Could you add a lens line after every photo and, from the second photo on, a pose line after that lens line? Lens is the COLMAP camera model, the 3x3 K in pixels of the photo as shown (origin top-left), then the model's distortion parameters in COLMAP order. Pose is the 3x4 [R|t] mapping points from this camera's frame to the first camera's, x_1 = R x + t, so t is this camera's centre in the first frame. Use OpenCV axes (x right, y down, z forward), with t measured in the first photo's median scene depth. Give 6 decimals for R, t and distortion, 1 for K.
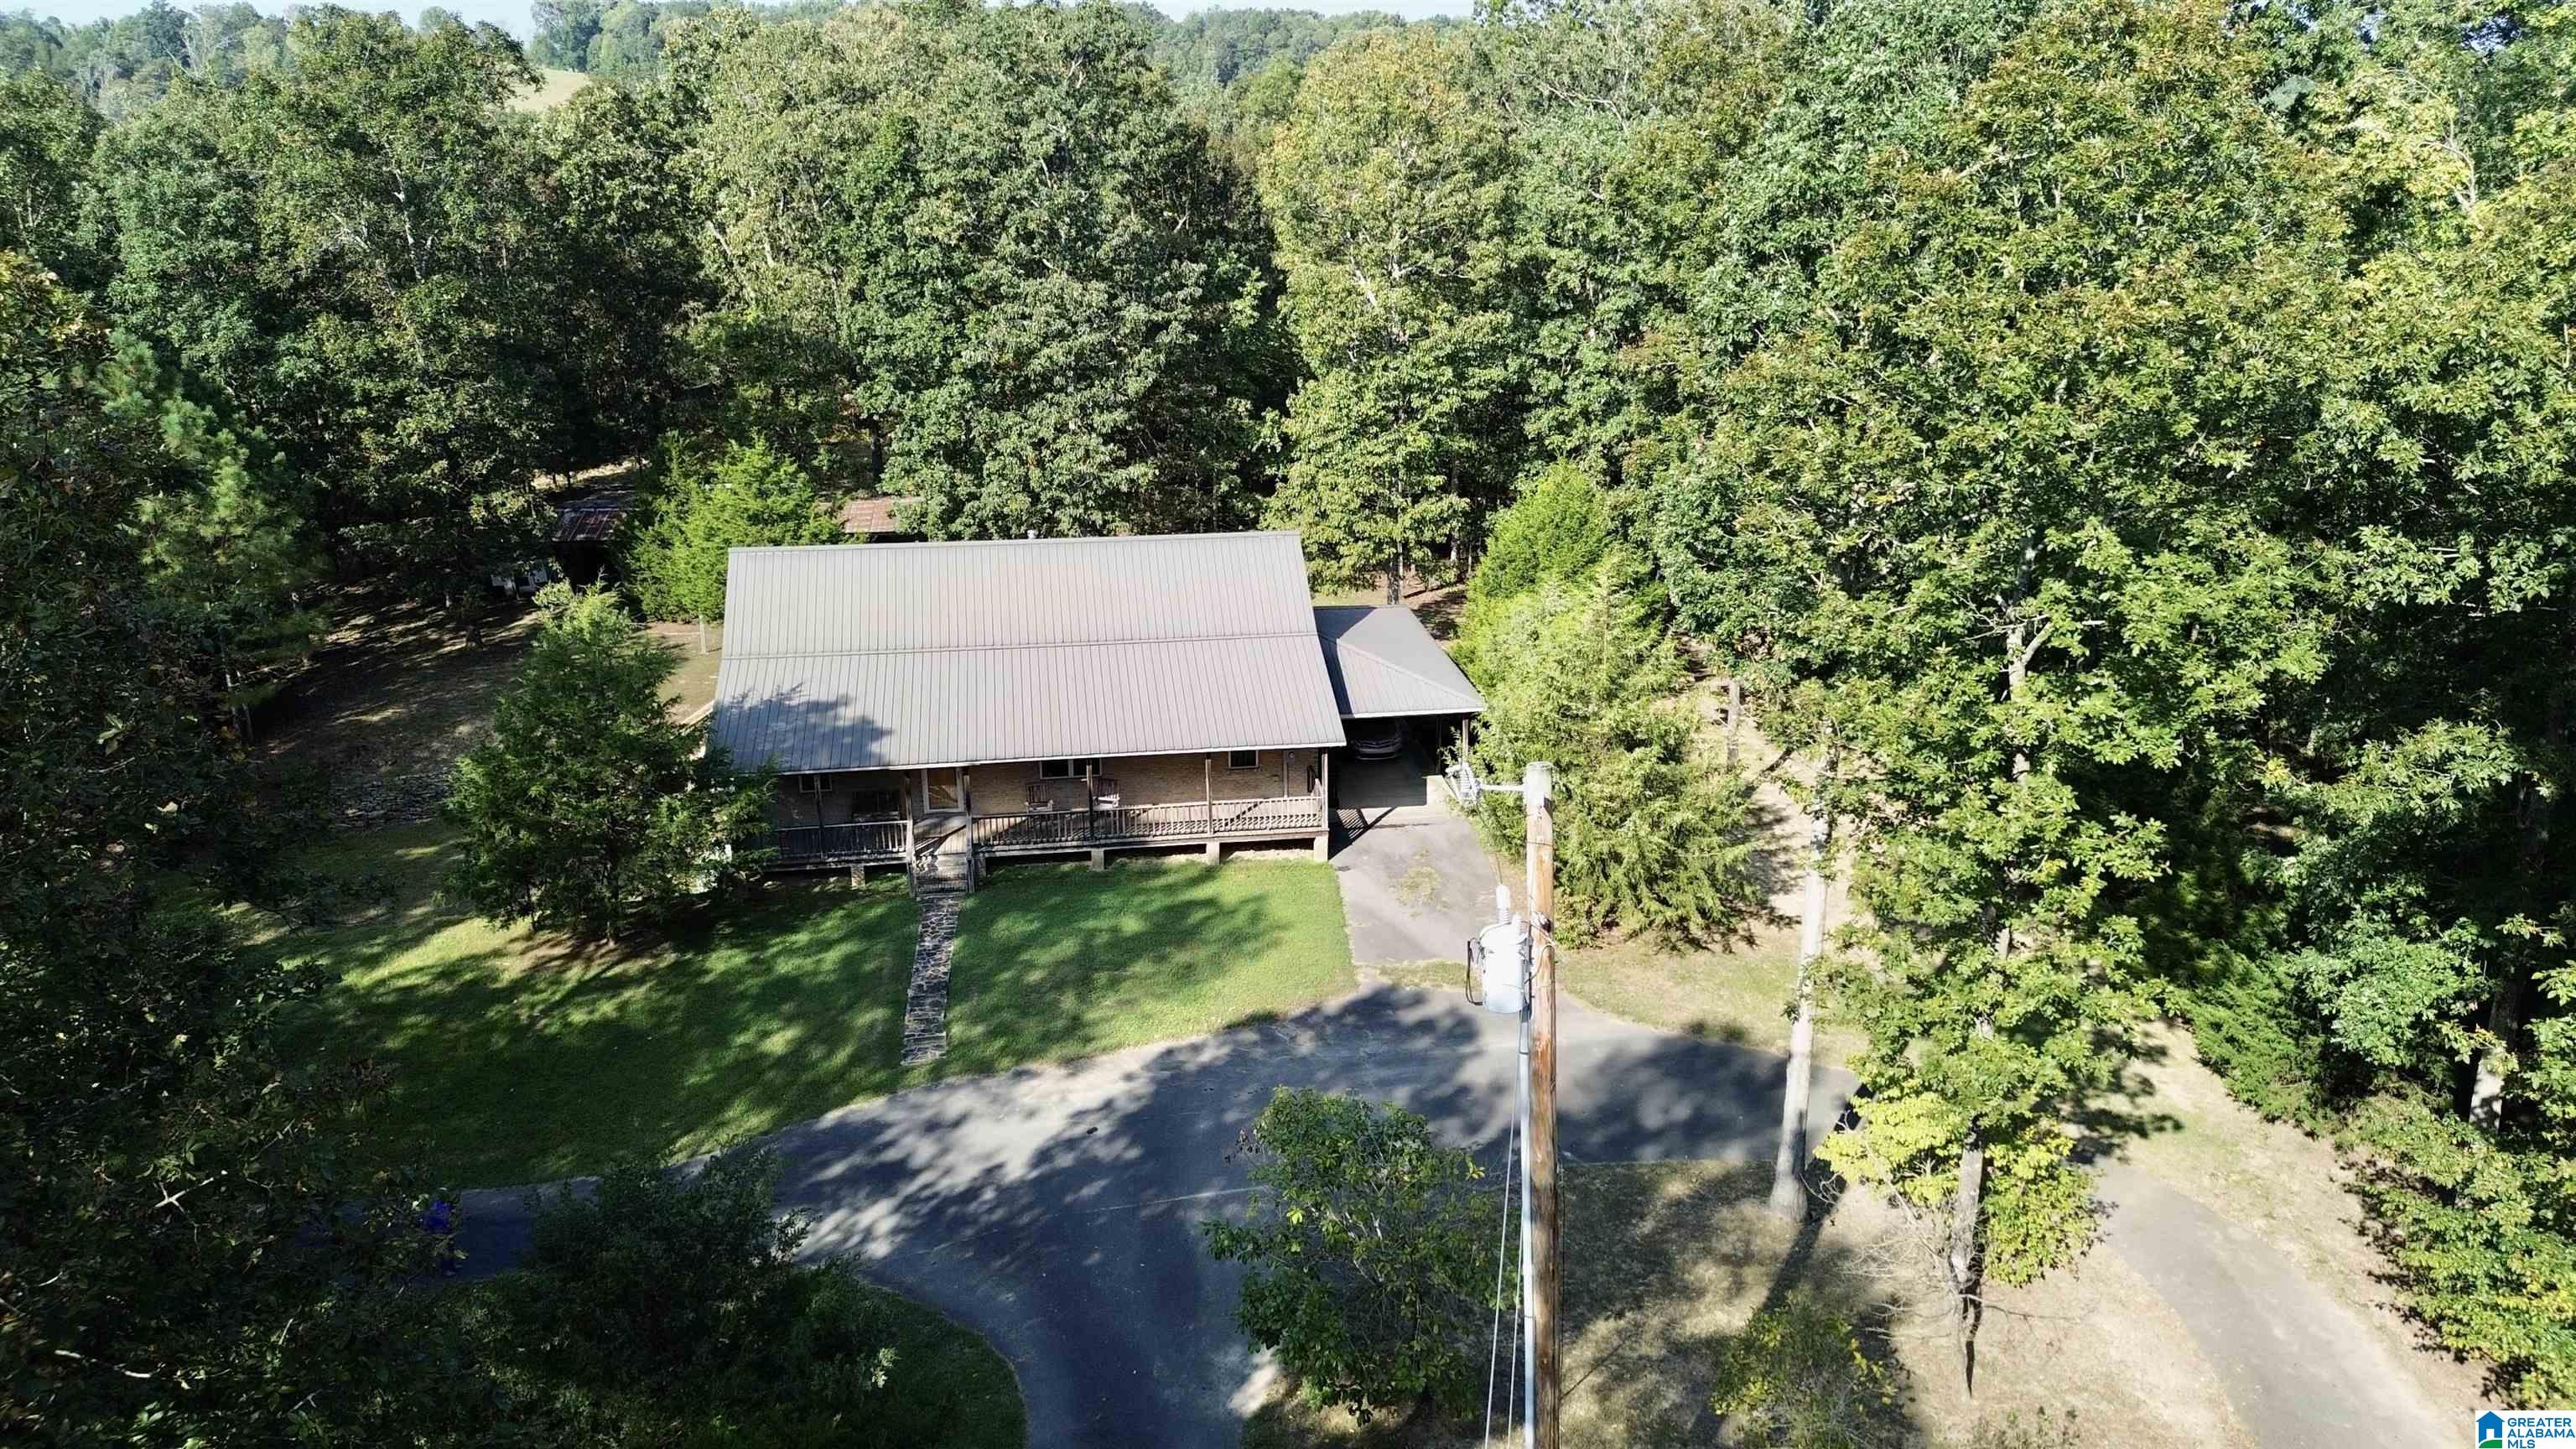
lens RADIAL K [[1818.9, 0, 1288.0], [0, 1818.9, 724.5], [0, 0, 1]] dist [0.088826, -0.094150]
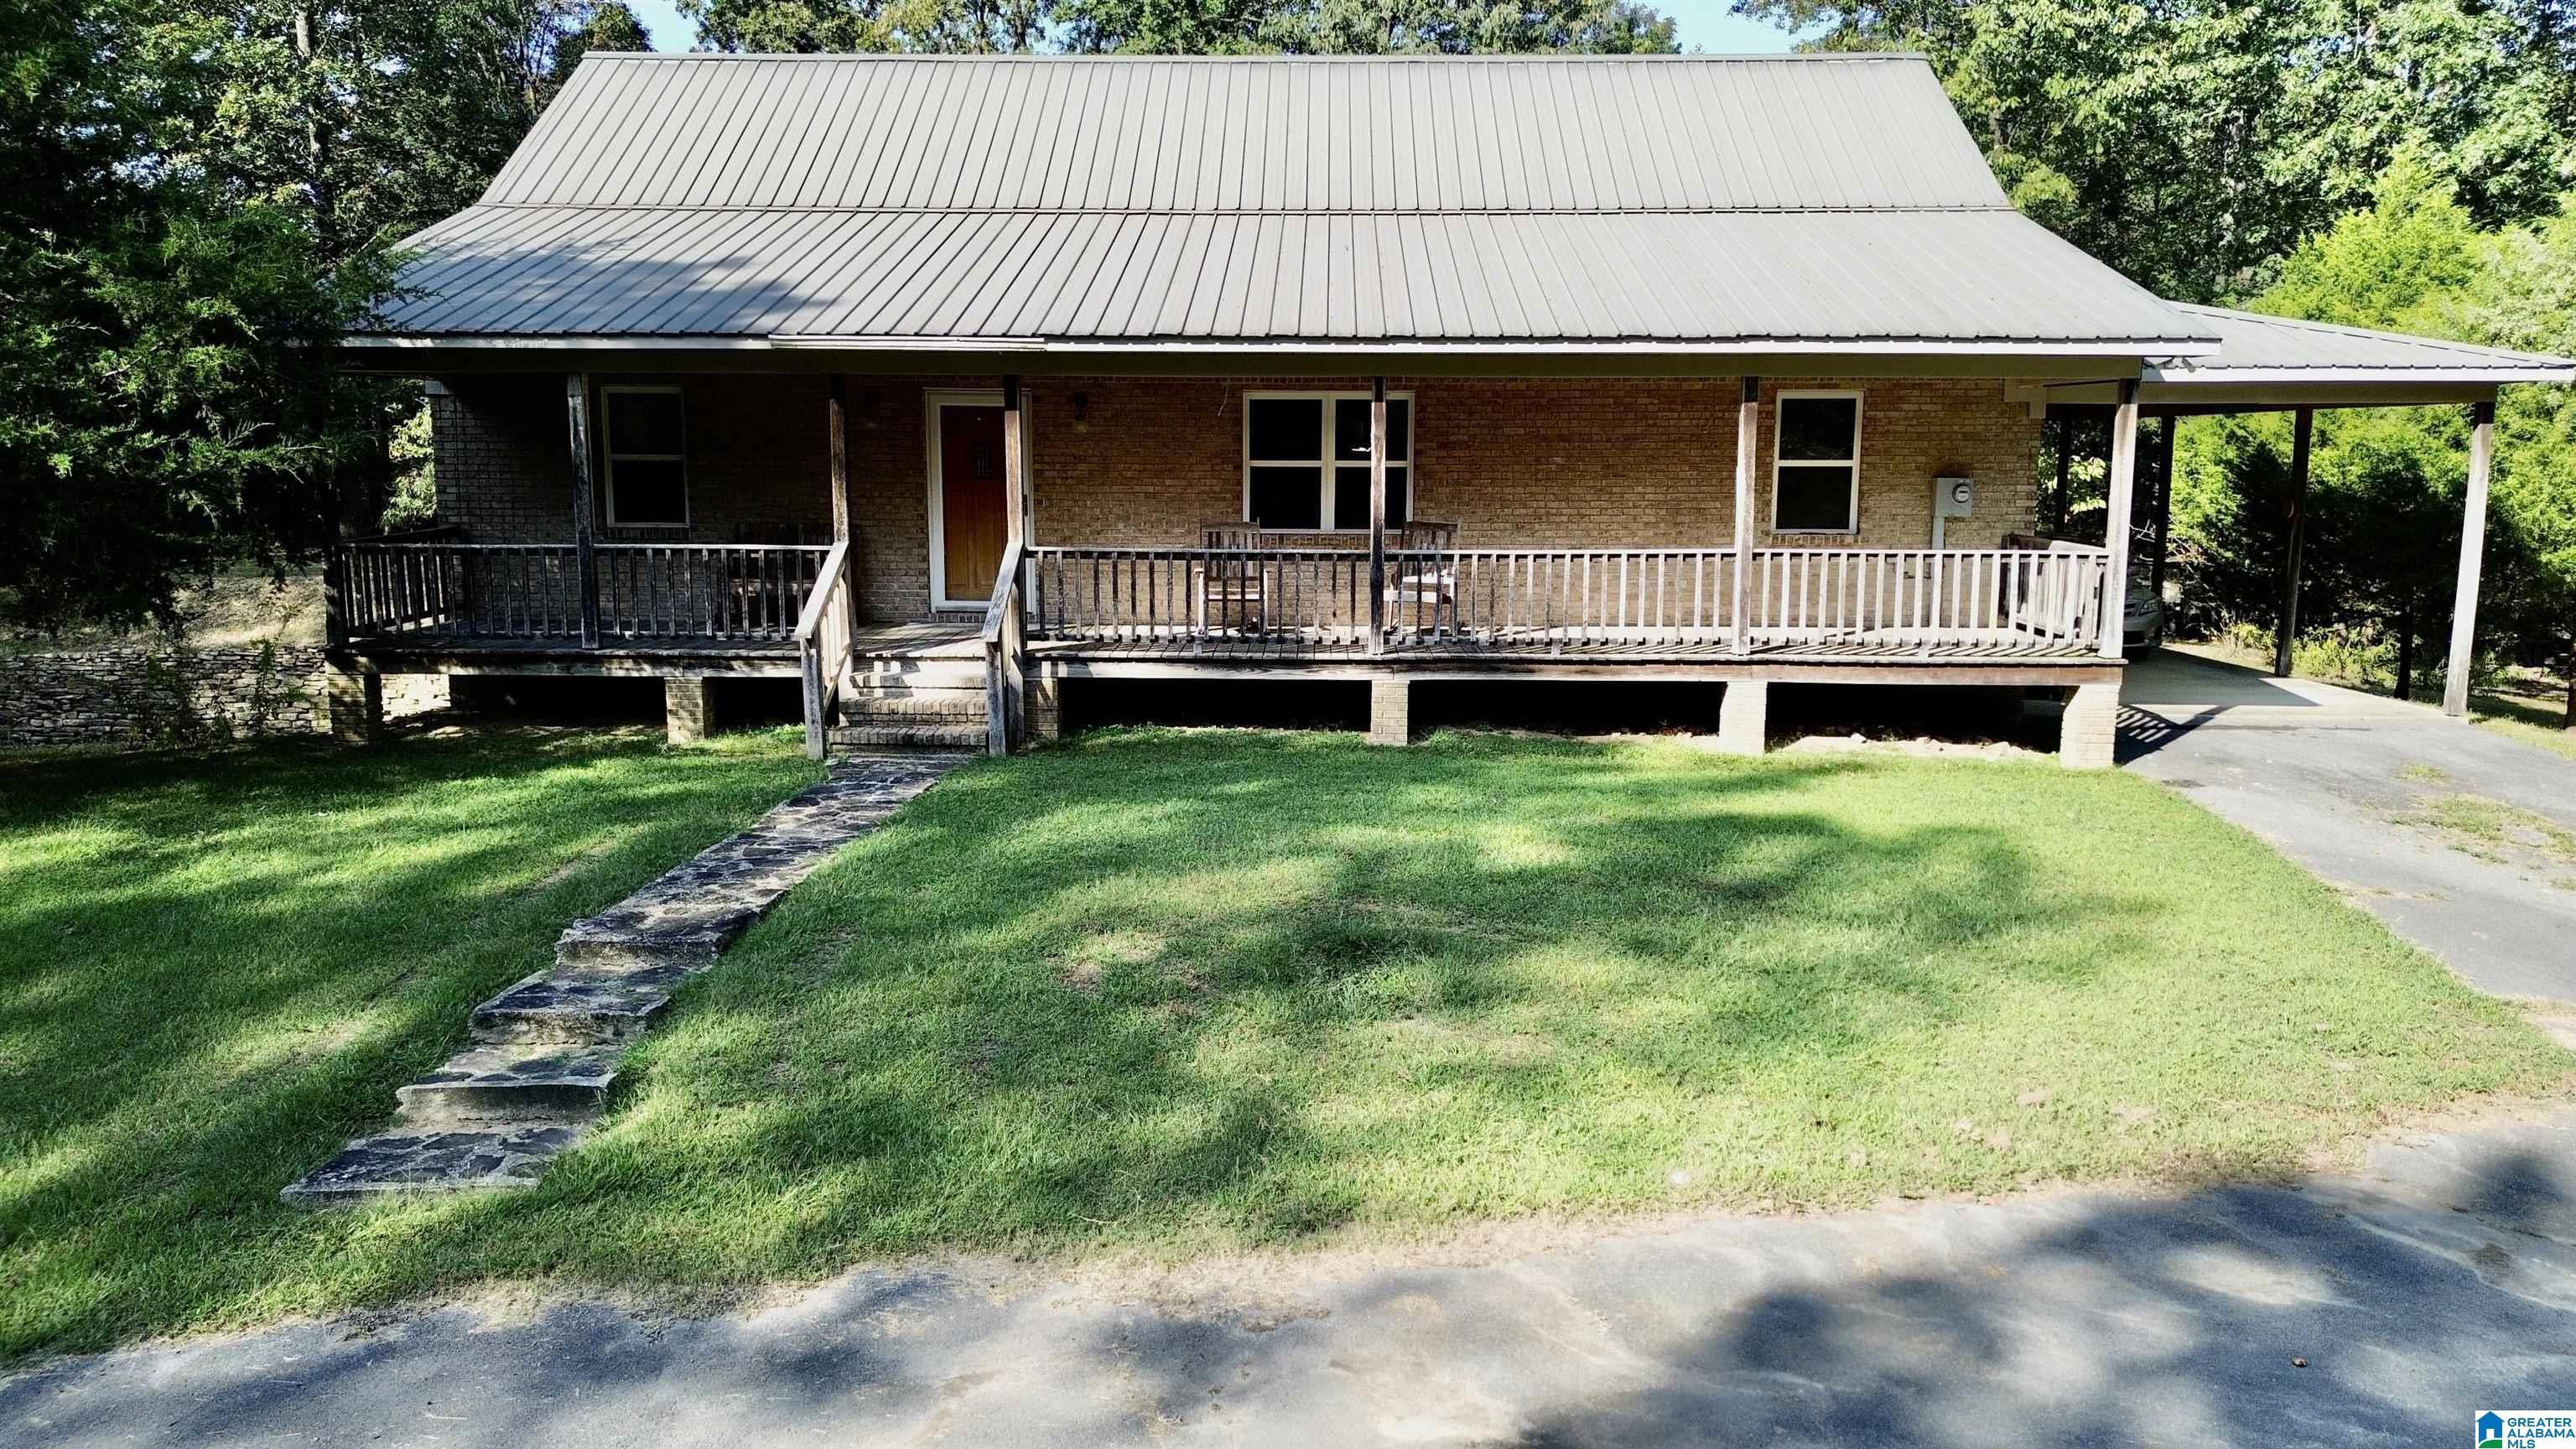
lens RADIAL K [[1818.9, 0, 1288.0], [0, 1818.9, 724.5], [0, 0, 1]] dist [0.088826, -0.094150]
pose [[0.985977, 0.030526, -0.164066, -0.055738], [-0.058223, 0.984276, -0.166765, 0.106598], [0.156395, 0.173979, 0.972251, 0.546914]]
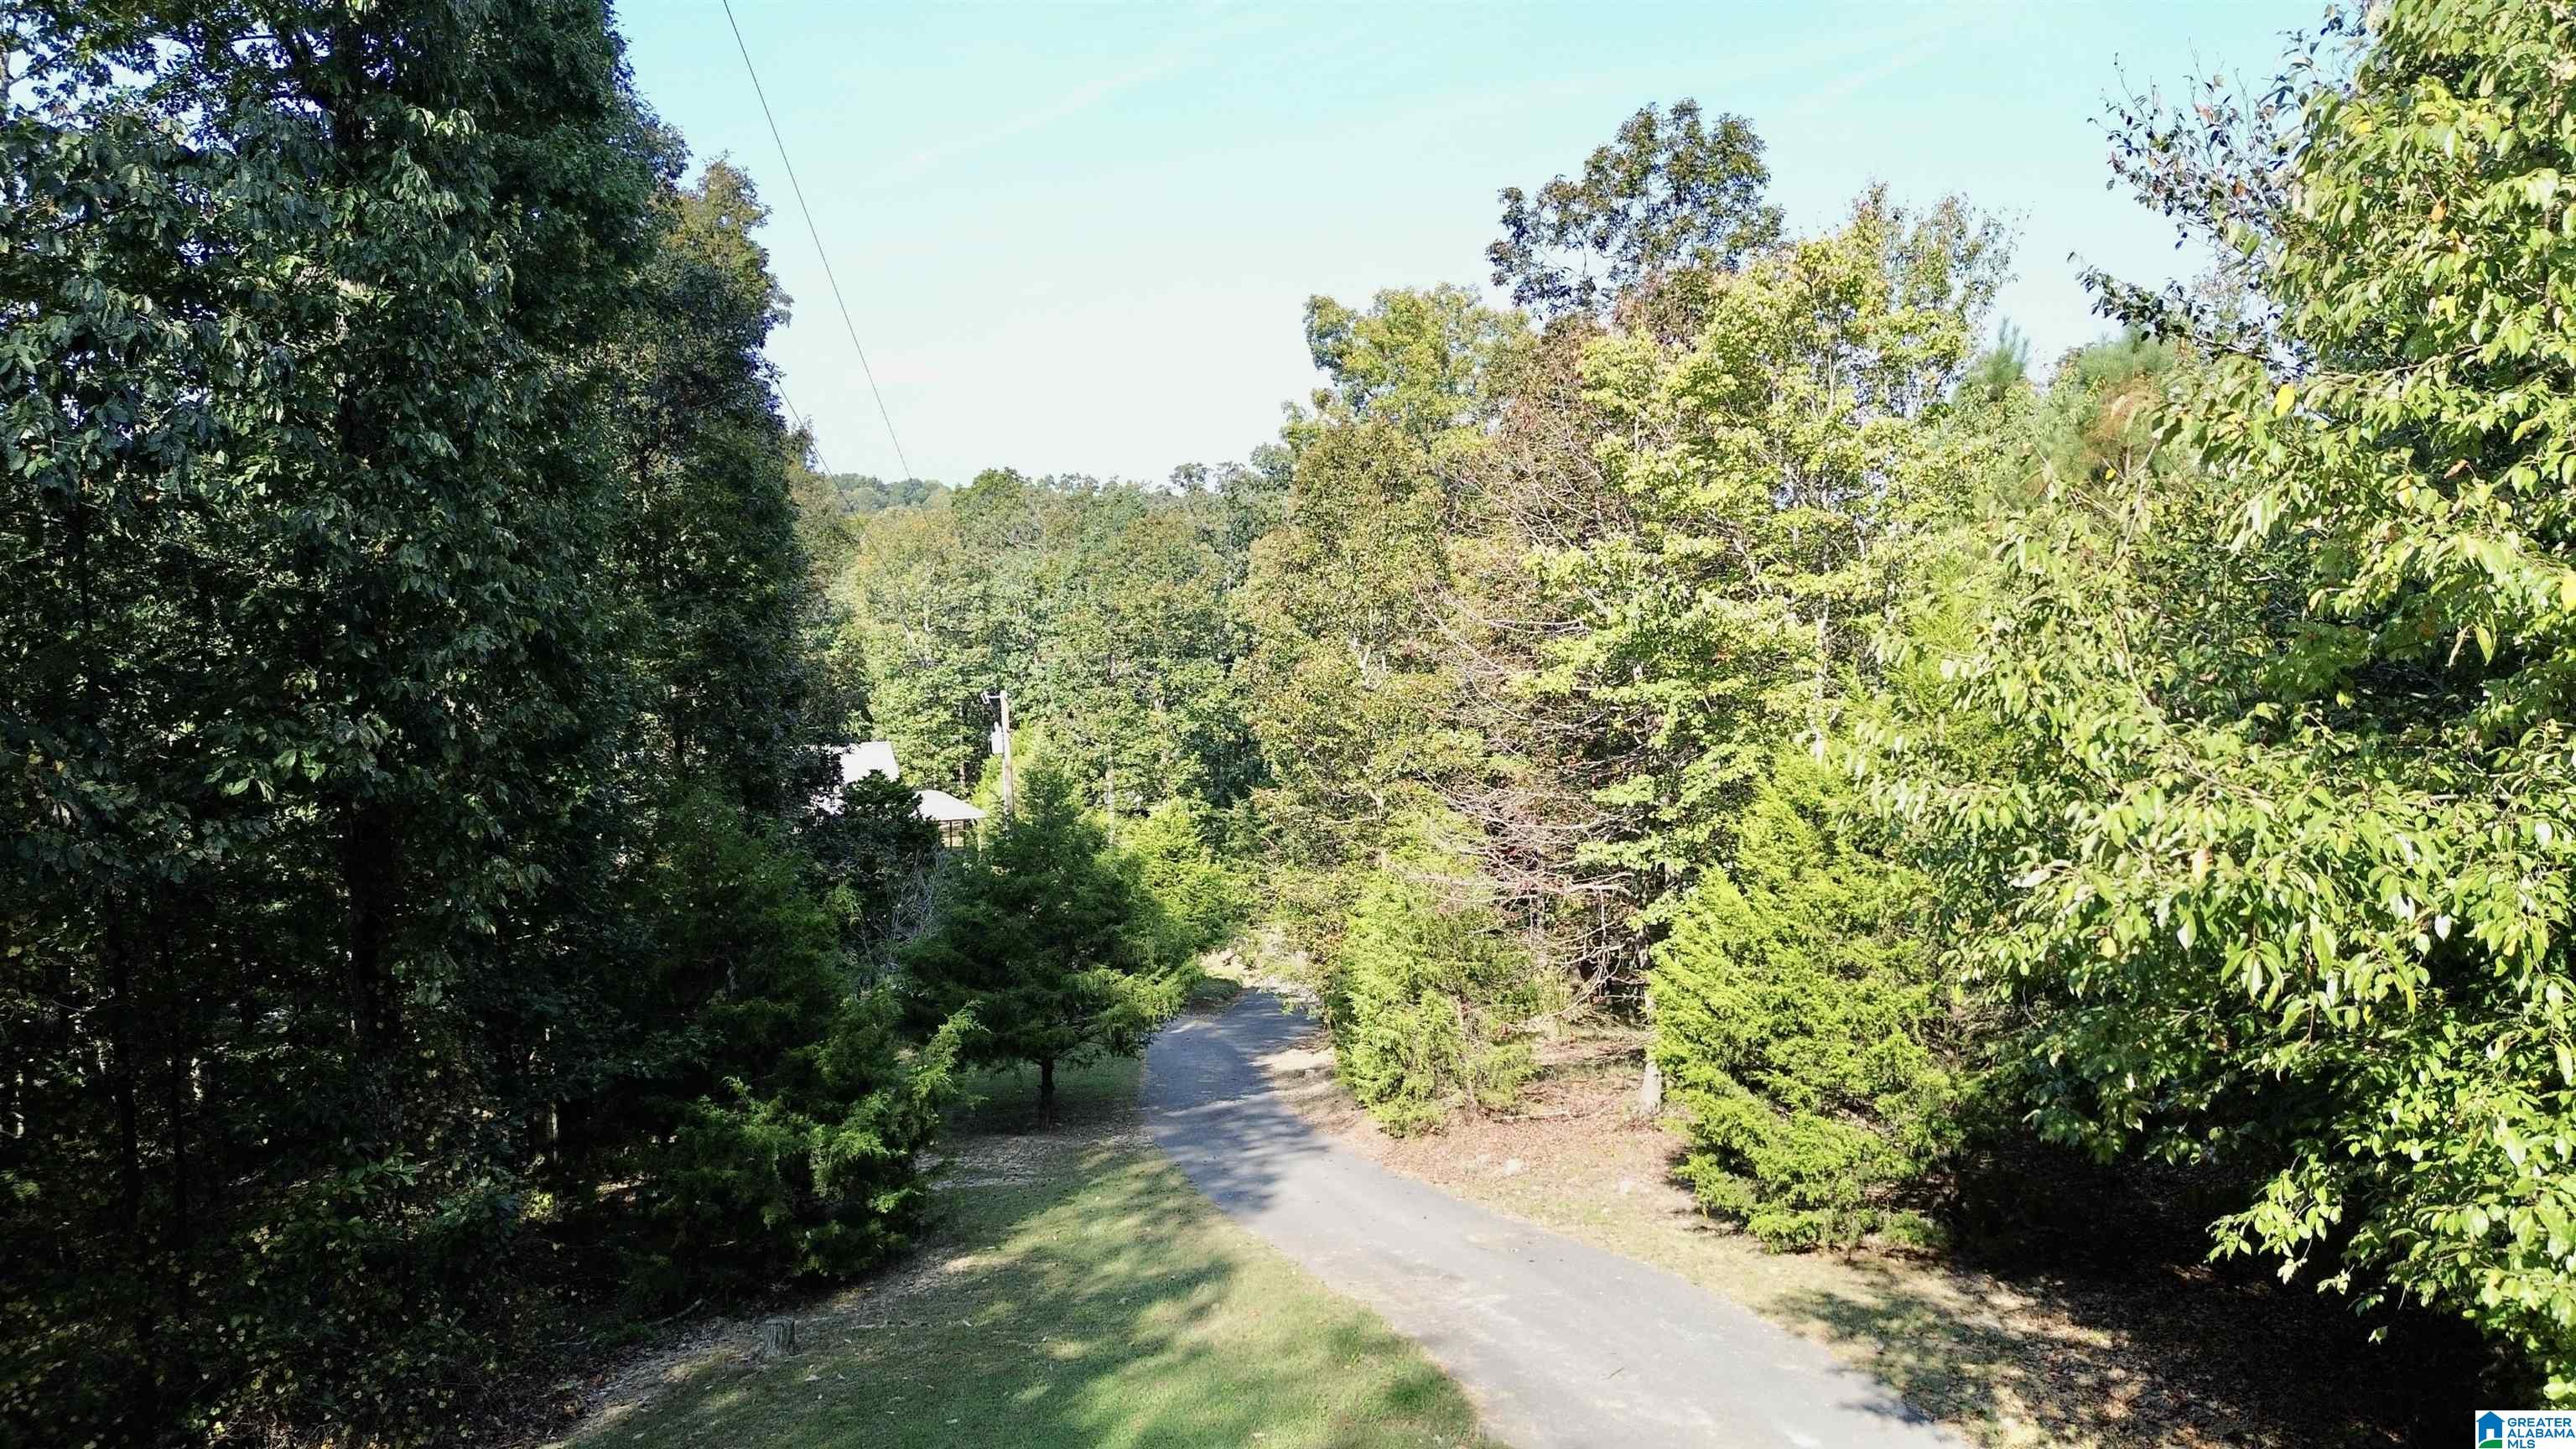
lens RADIAL K [[1818.9, 0, 1288.0], [0, 1818.9, 724.5], [0, 0, 1]] dist [0.088826, -0.094150]
pose [[0.962193, -0.029817, 0.270732, -0.102326], [0.090289, 0.972704, -0.213763, 0.303348], [-0.256968, 0.230126, 0.938621, -0.891320]]
